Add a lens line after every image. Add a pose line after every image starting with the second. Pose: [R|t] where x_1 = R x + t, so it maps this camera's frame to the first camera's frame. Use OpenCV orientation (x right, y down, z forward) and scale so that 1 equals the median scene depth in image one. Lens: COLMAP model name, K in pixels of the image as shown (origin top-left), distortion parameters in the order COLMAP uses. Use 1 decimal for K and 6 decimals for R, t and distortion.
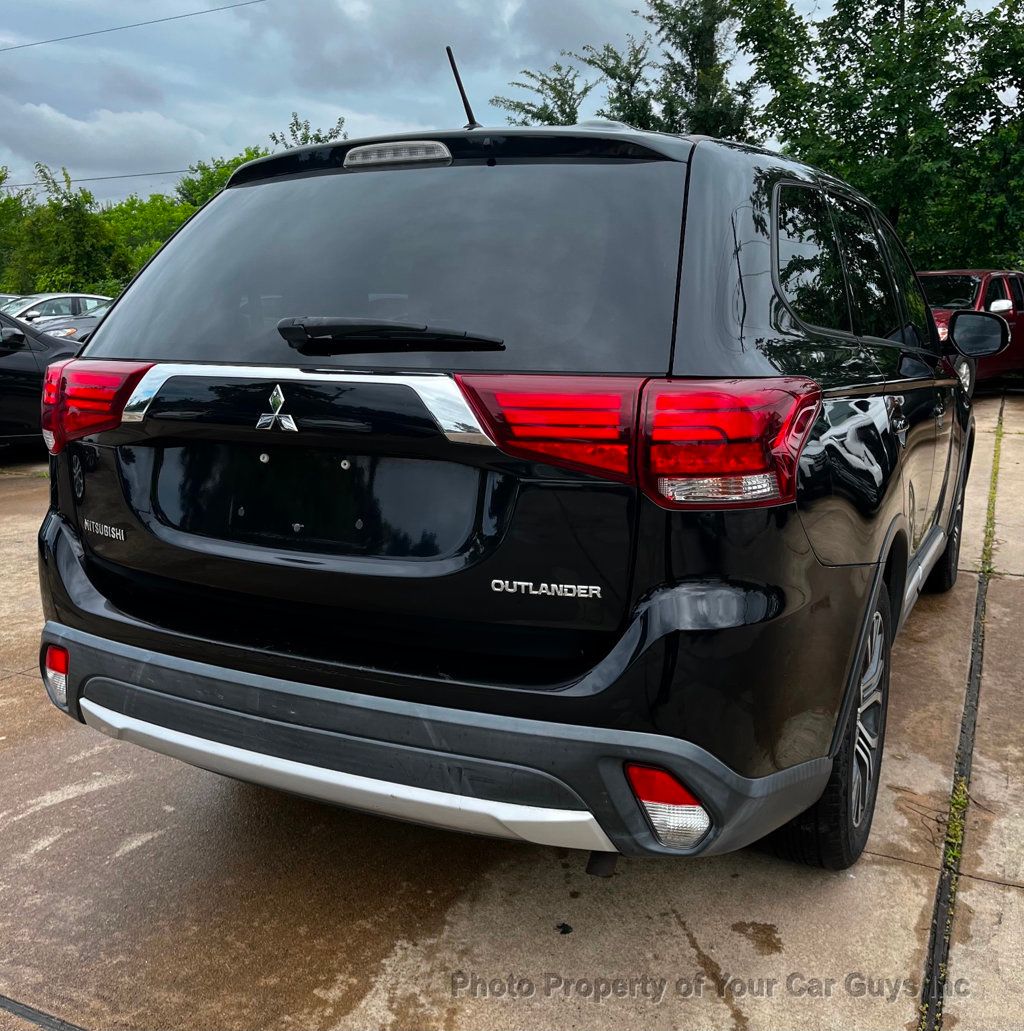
lens RADIAL K [[1025.2, 0, 512.0], [0, 1025.2, 515.5], [0, 0, 1]] dist [0.071740, -0.102282]
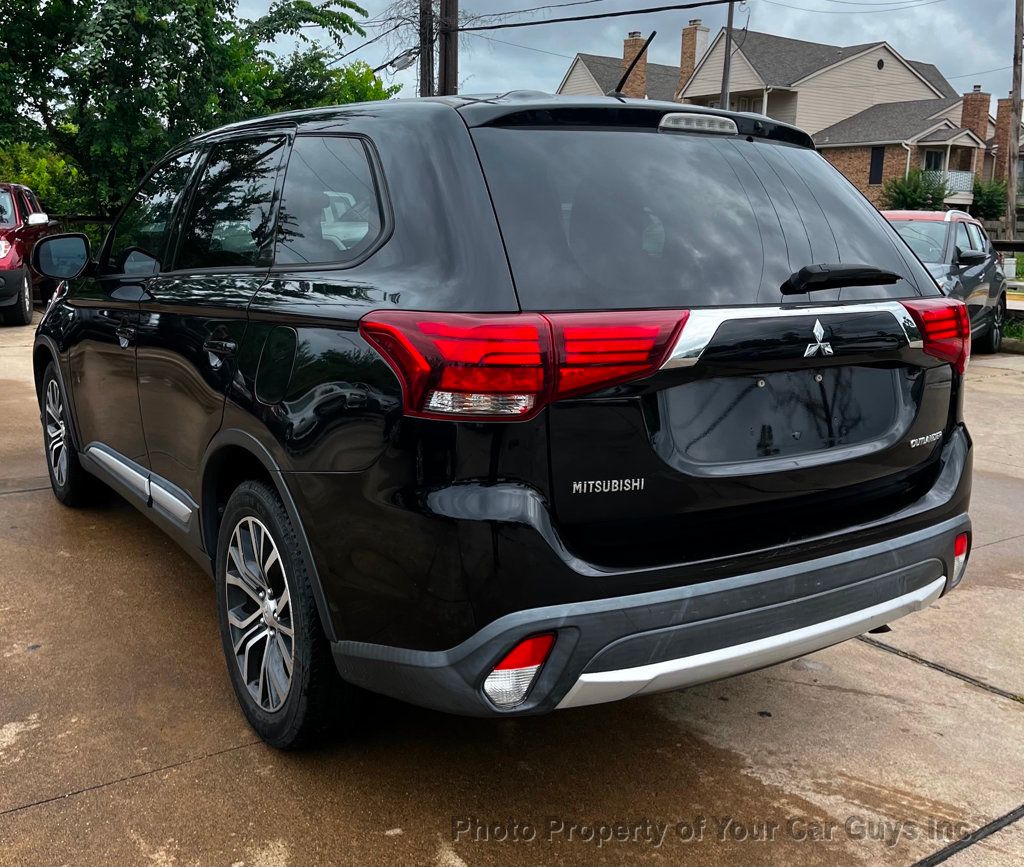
lens RADIAL K [[1035.4, 0, 514.0], [0, 1035.4, 408.4], [0, 0, 1]] dist [0.014822, 0.017030]
pose [[0.499289, -0.138401, 0.855310, -1.141231], [0.149518, 0.986113, 0.072286, -0.126881], [-0.853437, 0.091792, 0.513049, 0.527591]]
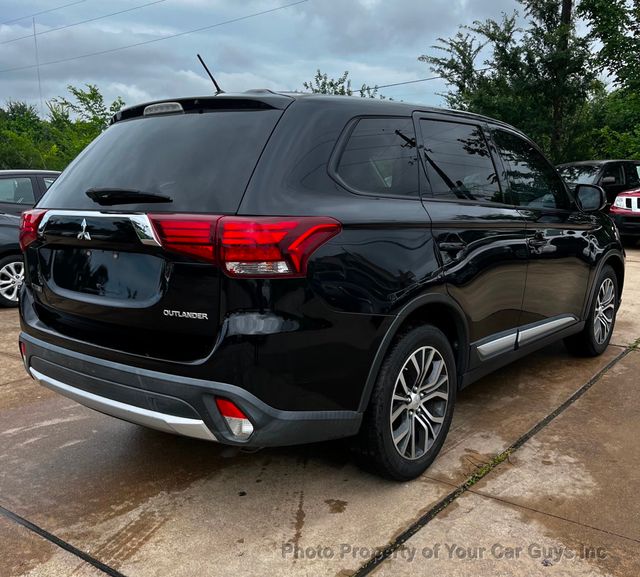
lens RADIAL K [[642.2, 0, 321.1], [0, 642.2, 319.3], [0, 0, 1]] dist [0.030490, -0.017379]
pose [[0.978046, 0.034578, -0.205502, 0.422020], [-0.033678, 0.999402, 0.007879, 0.044994], [0.205651, -0.000785, 0.978625, -0.177501]]
